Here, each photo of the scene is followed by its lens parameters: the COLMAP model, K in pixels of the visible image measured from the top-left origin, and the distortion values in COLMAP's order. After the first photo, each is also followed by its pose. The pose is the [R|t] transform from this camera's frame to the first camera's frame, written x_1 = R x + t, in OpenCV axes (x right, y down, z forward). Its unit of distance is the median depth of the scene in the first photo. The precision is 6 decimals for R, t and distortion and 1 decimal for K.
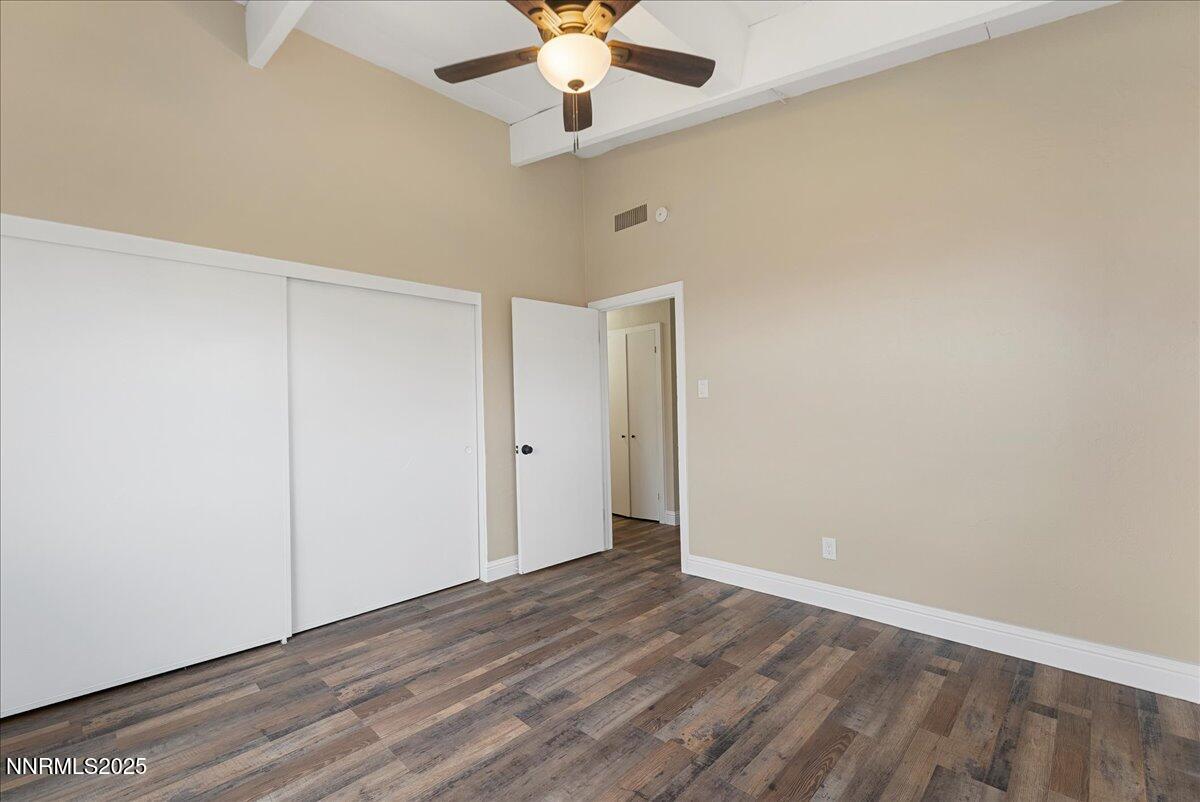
lens RADIAL K [[526.3, 0, 602.0], [0, 526.3, 392.7], [0, 0, 1]] dist [-0.001263, 0.000019]
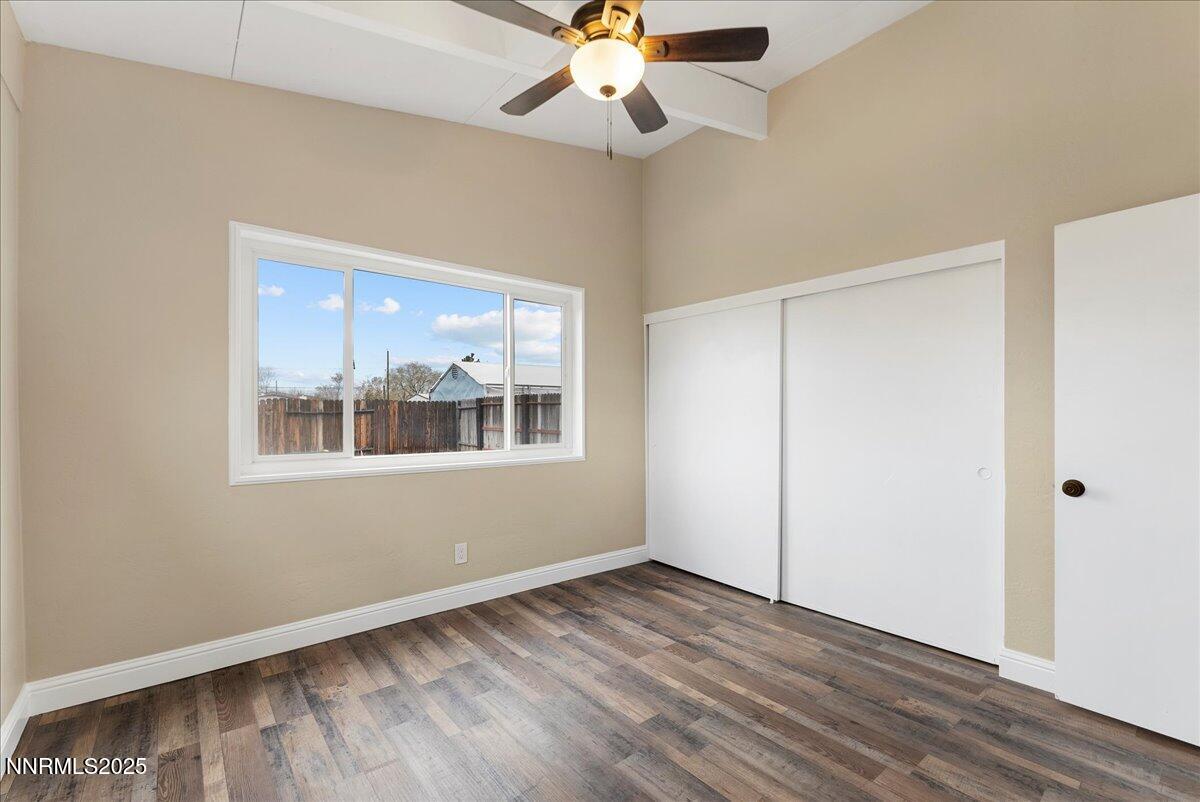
lens RADIAL K [[526.3, 0, 602.0], [0, 526.3, 392.7], [0, 0, 1]] dist [-0.001263, 0.000019]
pose [[-0.126798, -0.015516, -0.991807, 0.784991], [0.032692, 0.999269, -0.019813, 0.000569], [0.991390, -0.034937, -0.126198, 0.924405]]
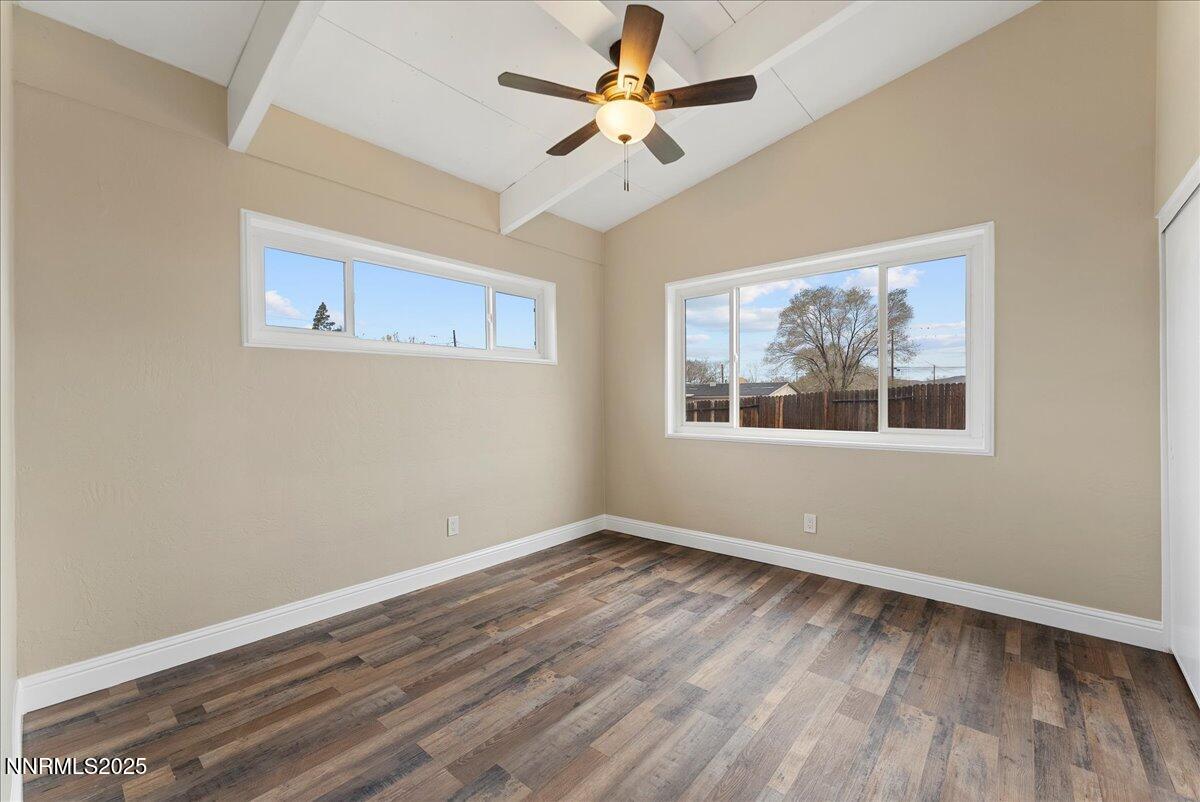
lens RADIAL K [[472.4, 0, 600.0], [0, 472.4, 401.0], [0, 0, 1]] dist [0.002610, 0.000440]
pose [[-0.997861, 0.034338, -0.055627, 0.073159], [0.035495, 0.999171, -0.019934, 0.042695], [0.054897, -0.021866, -0.998253, 1.722518]]
